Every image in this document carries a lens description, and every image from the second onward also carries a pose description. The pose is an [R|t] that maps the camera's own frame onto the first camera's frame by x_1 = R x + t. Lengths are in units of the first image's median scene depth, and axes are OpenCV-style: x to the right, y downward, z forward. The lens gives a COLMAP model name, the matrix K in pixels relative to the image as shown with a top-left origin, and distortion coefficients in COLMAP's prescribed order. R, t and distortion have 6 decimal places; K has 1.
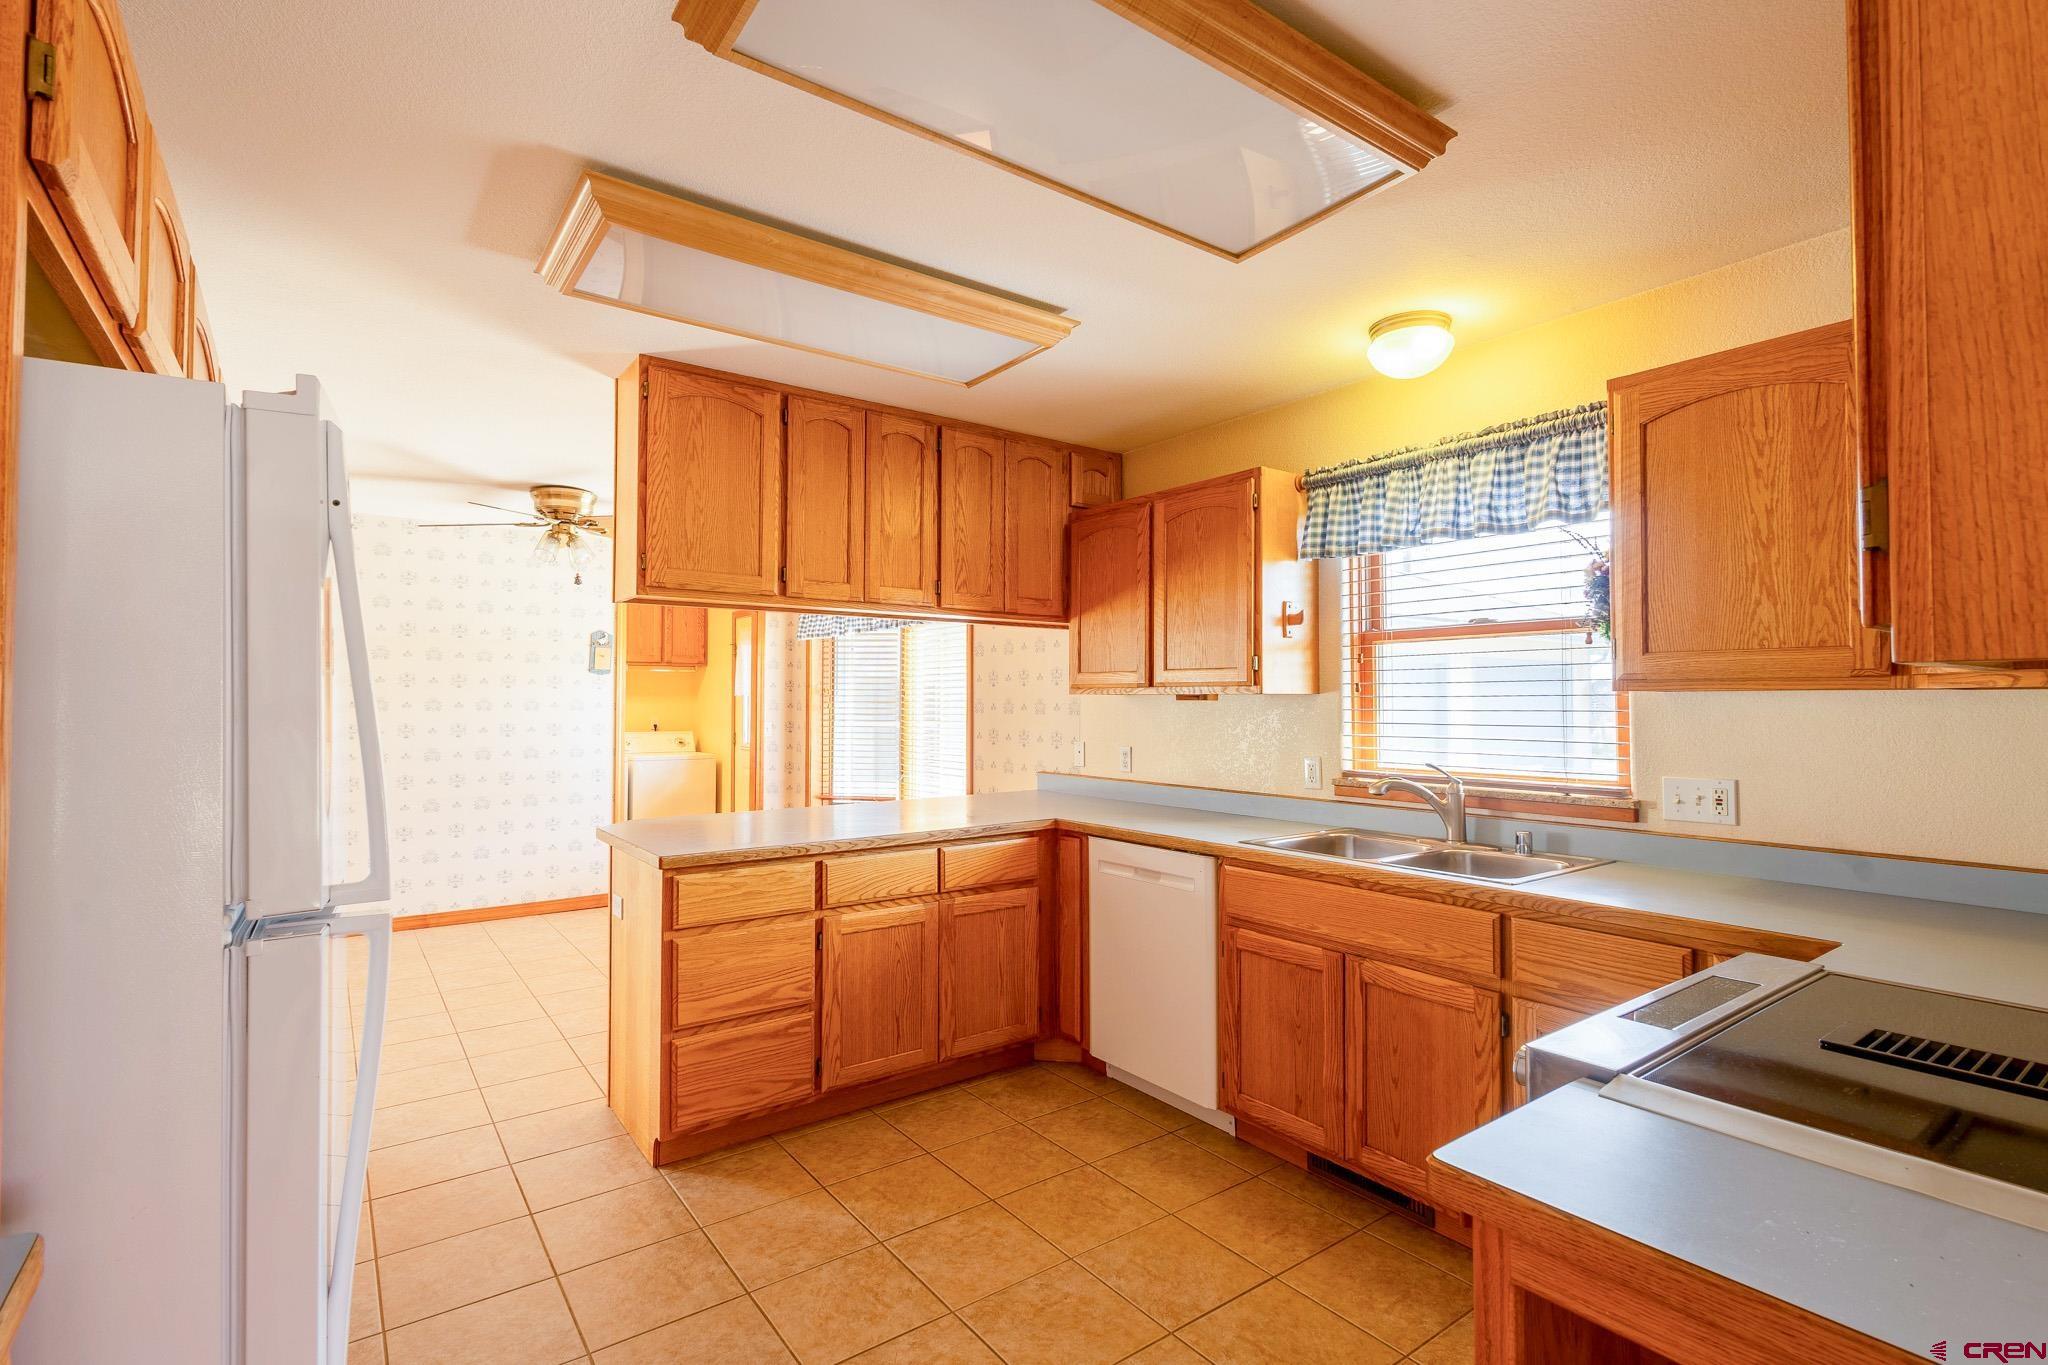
lens RADIAL K [[934.8, 0, 1019.8], [0, 934.8, 678.7], [0, 0, 1]] dist [0.012308, -0.004498]
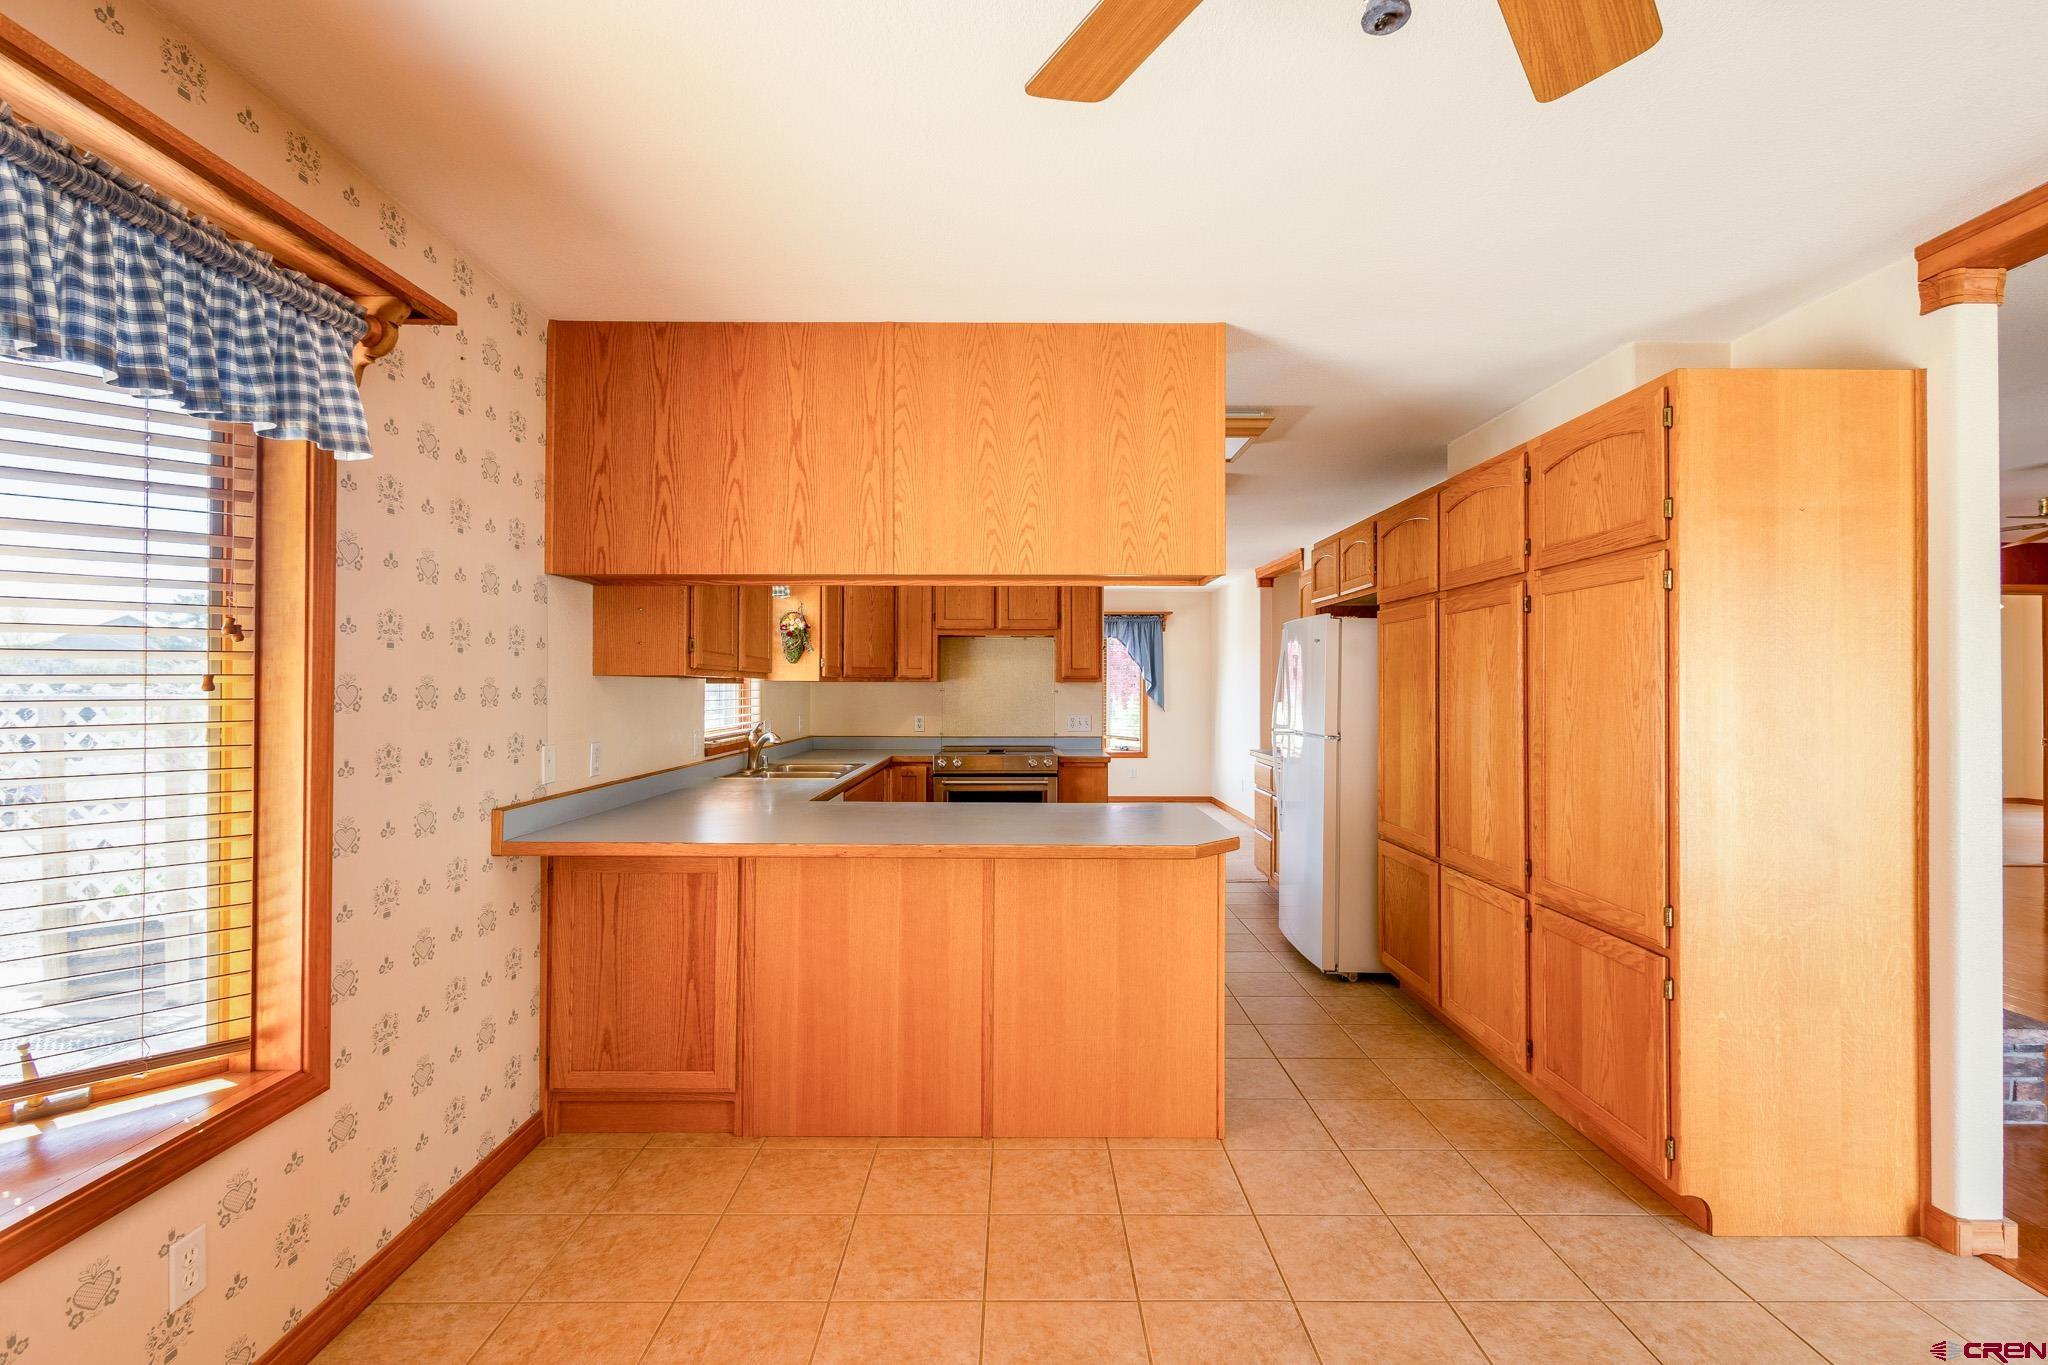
lens RADIAL K [[936.6, 0, 1024.0], [0, 936.6, 682.5], [0, 0, 1]] dist [0.014442, 0.000081]
pose [[-0.801138, 0.002314, 0.598475, -0.950405], [-0.014998, 0.999601, -0.023941, 0.053619], [-0.598292, -0.028156, -0.800783, 2.118074]]
